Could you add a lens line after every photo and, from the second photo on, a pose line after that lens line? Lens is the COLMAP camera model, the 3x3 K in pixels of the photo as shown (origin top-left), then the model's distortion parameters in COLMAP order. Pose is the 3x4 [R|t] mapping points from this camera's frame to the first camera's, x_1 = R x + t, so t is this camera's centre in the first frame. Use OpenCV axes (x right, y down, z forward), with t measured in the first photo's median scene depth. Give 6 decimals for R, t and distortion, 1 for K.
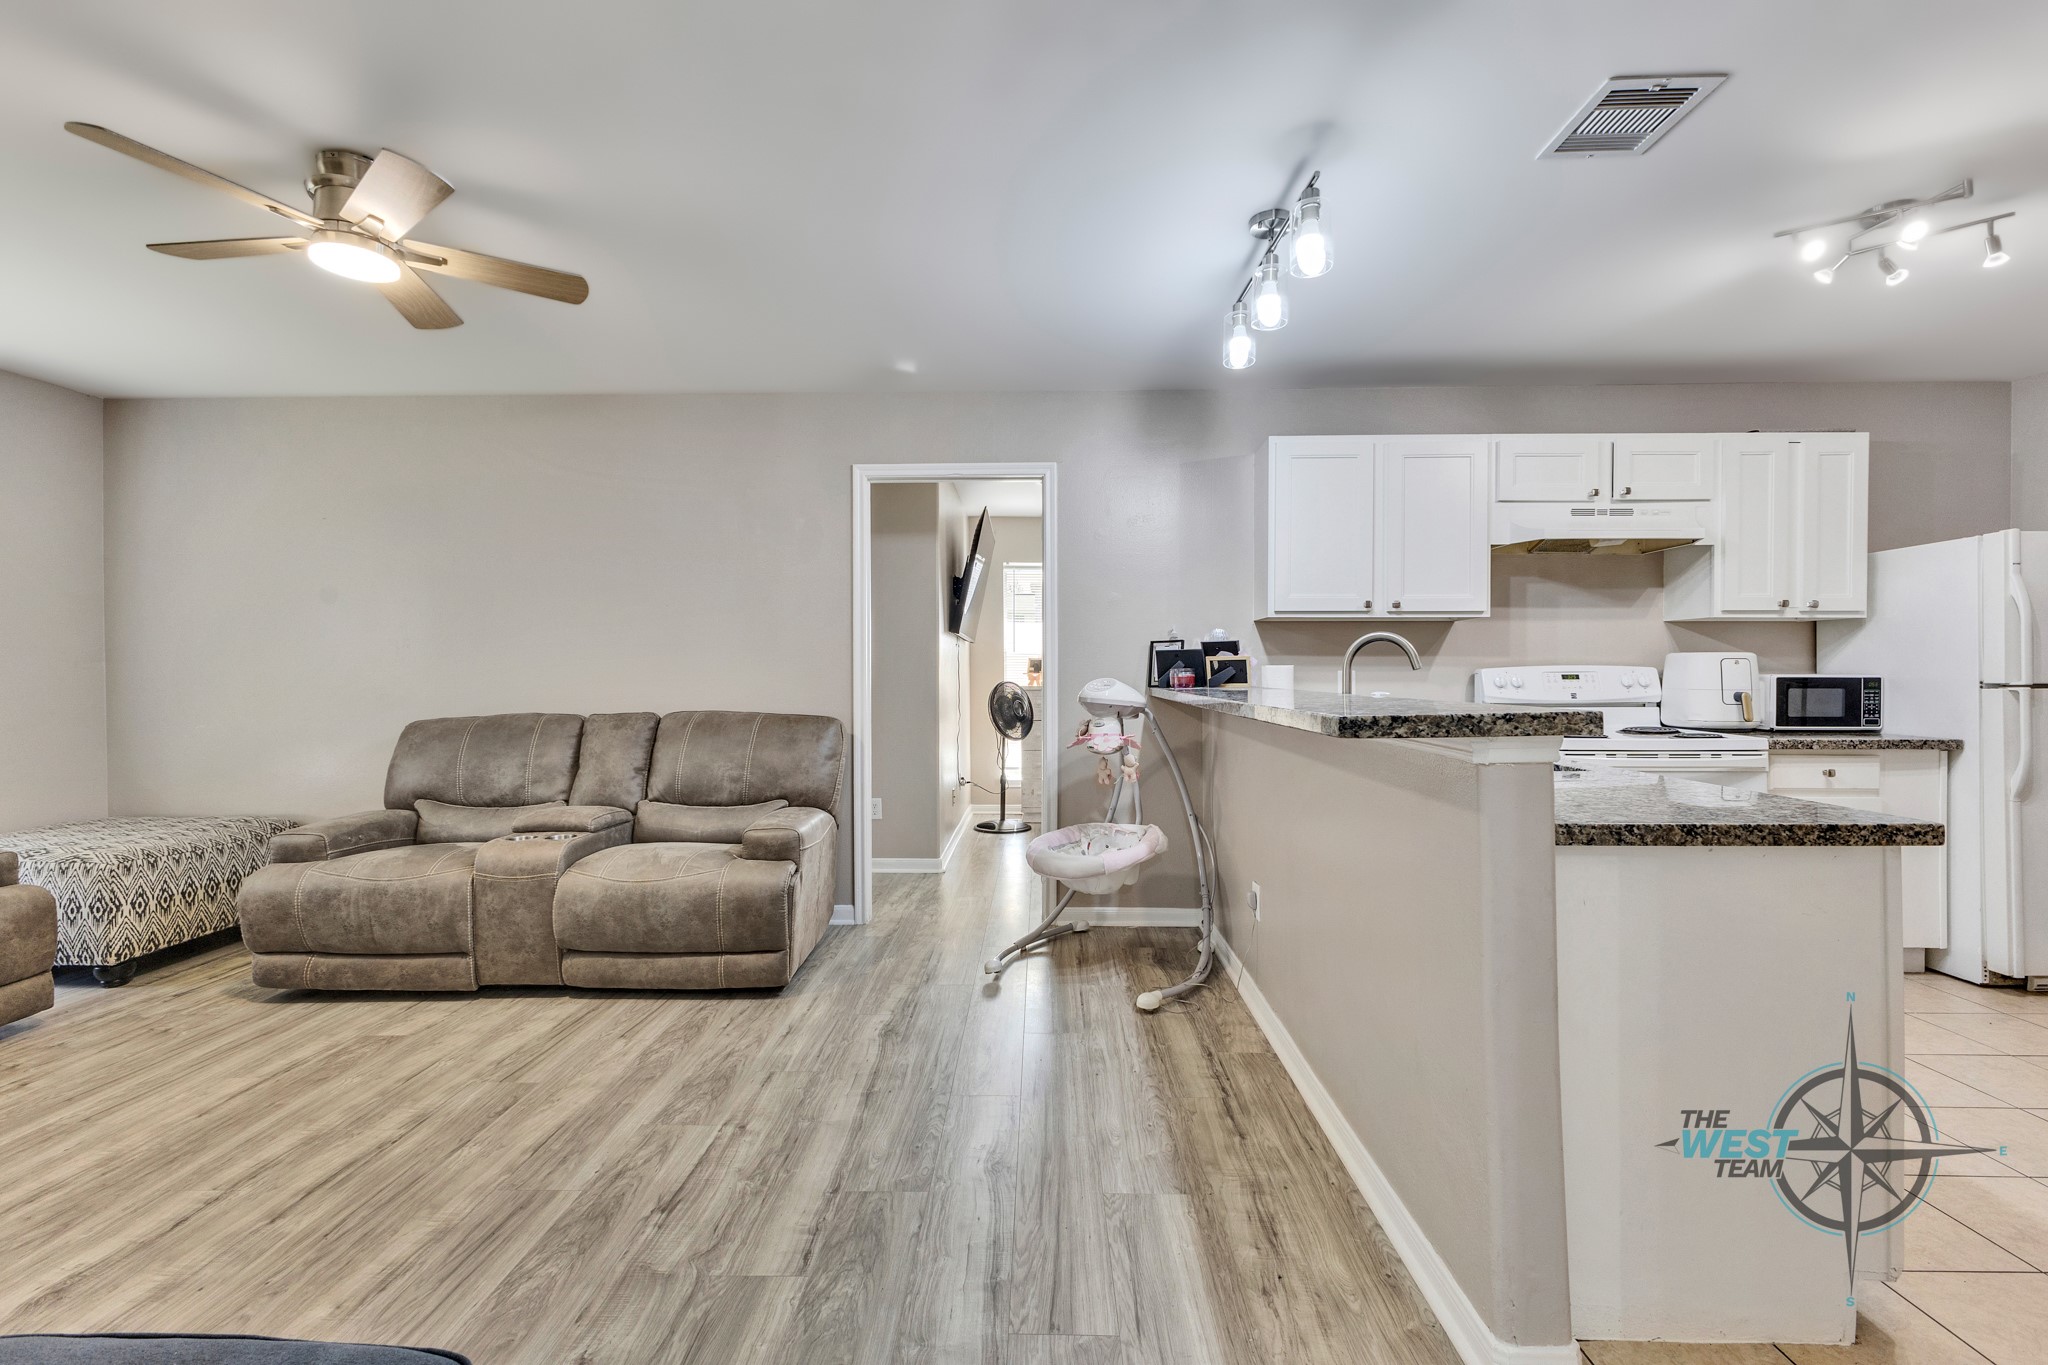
lens RADIAL K [[879.7, 0, 1022.7], [0, 879.7, 677.6], [0, 0, 1]] dist [0.015913, -0.004449]
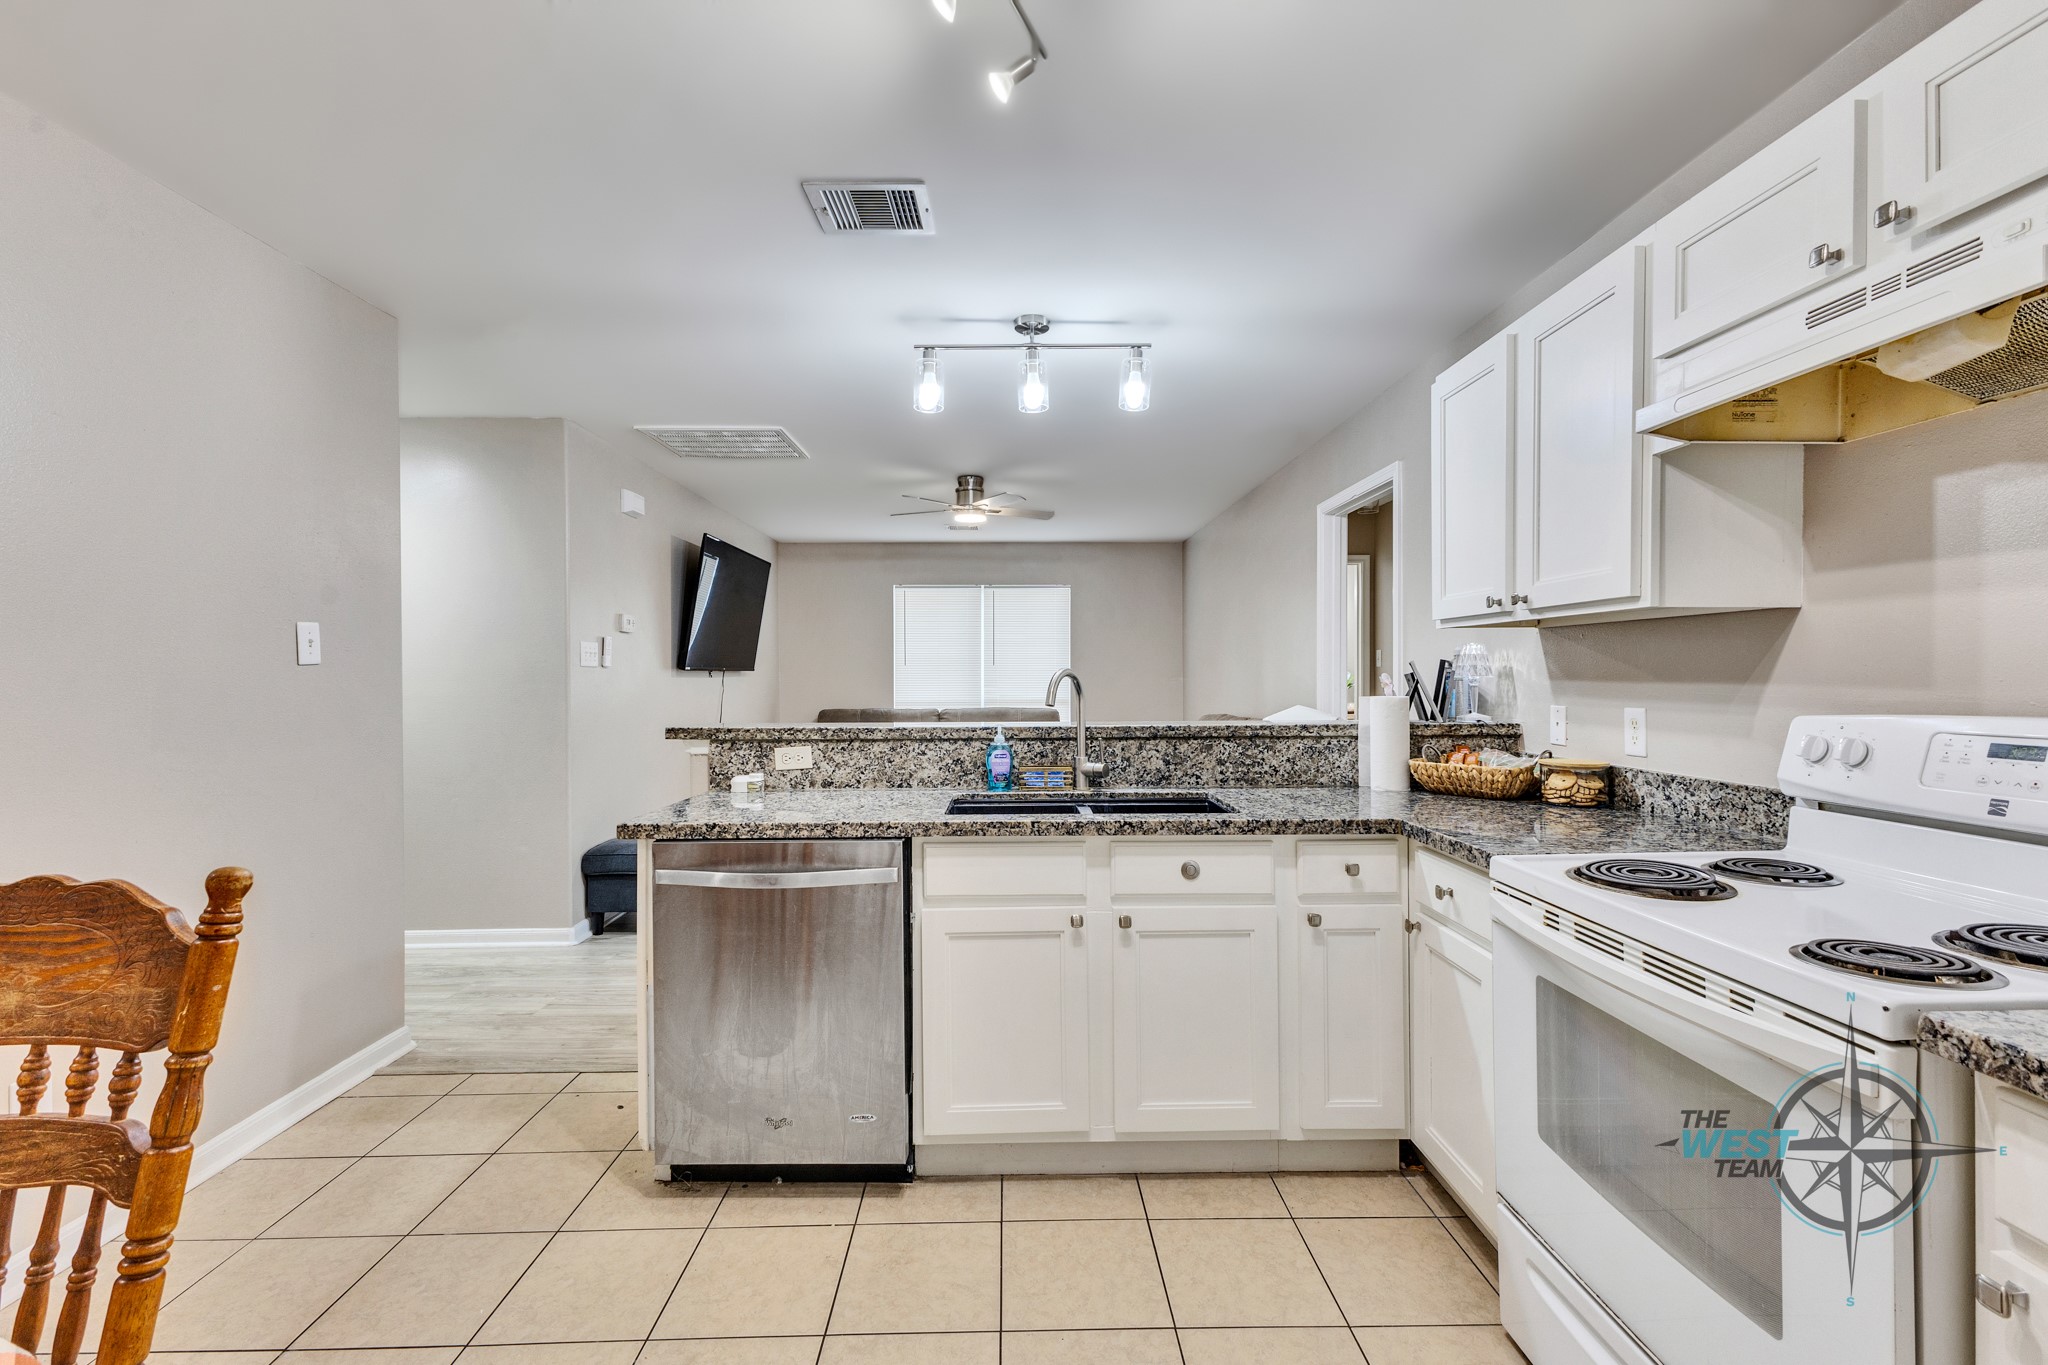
lens RADIAL K [[879.7, 0, 1022.6], [0, 879.7, 679.8], [0, 0, 1]] dist [0.015913, -0.004449]
pose [[0.042690, 0.008364, -0.999053, 1.051497], [-0.001490, 0.999964, 0.008308, -0.034199], [0.999087, 0.001134, 0.042701, 0.674606]]
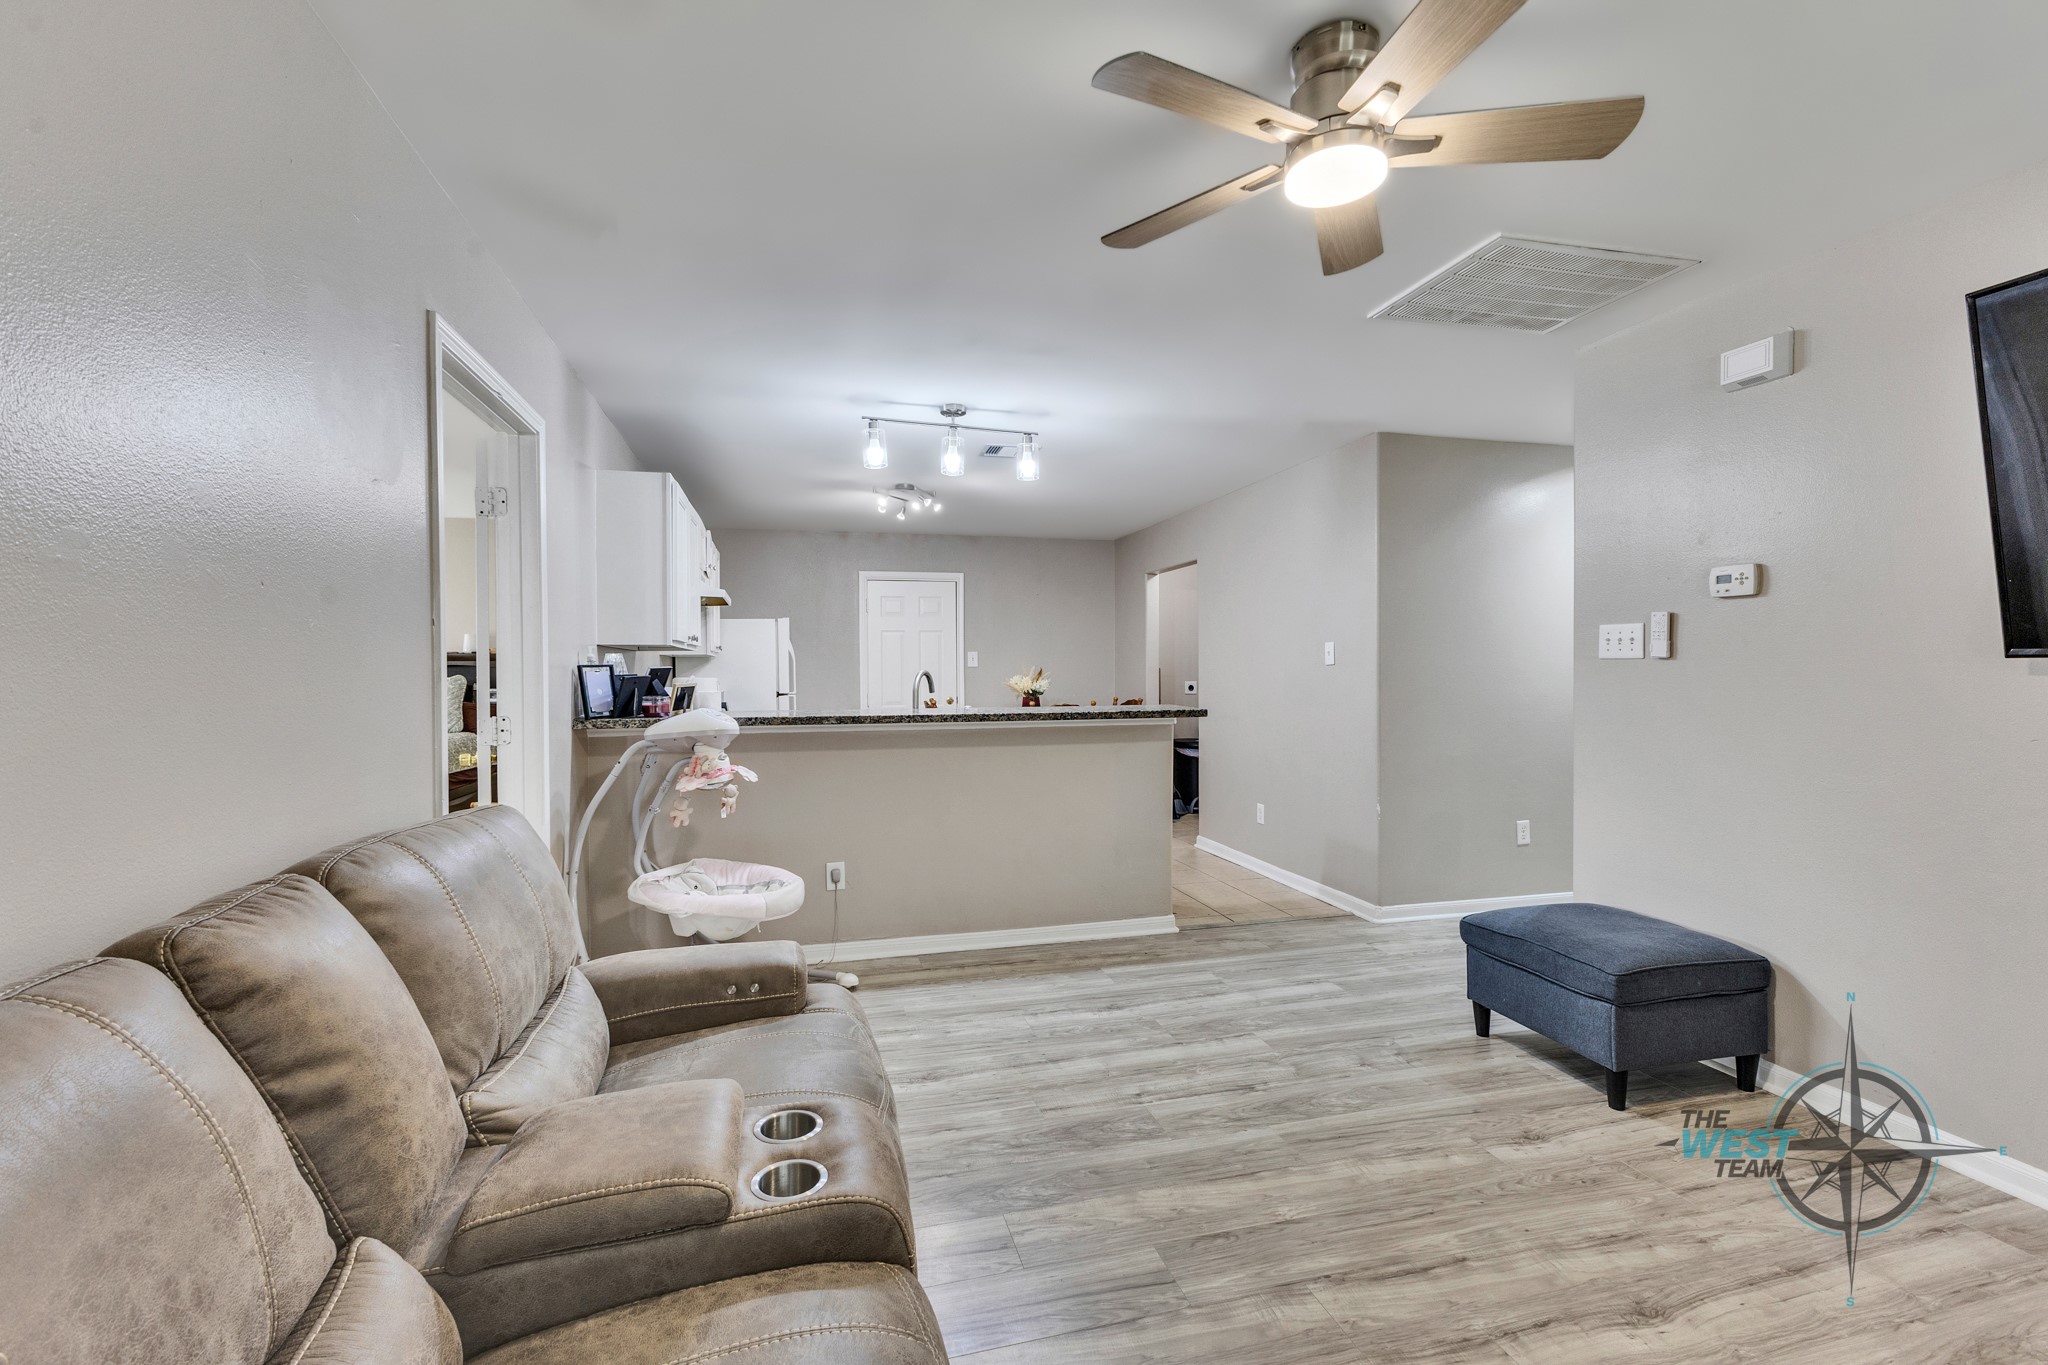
lens RADIAL K [[879.7, 0, 1022.2], [0, 879.7, 676.6], [0, 0, 1]] dist [0.015913, -0.004449]
pose [[-0.276906, -0.000718, 0.960897, -0.908046], [0.012638, 0.999911, 0.004389, -0.033852], [-0.960814, 0.013359, -0.276872, 0.951531]]
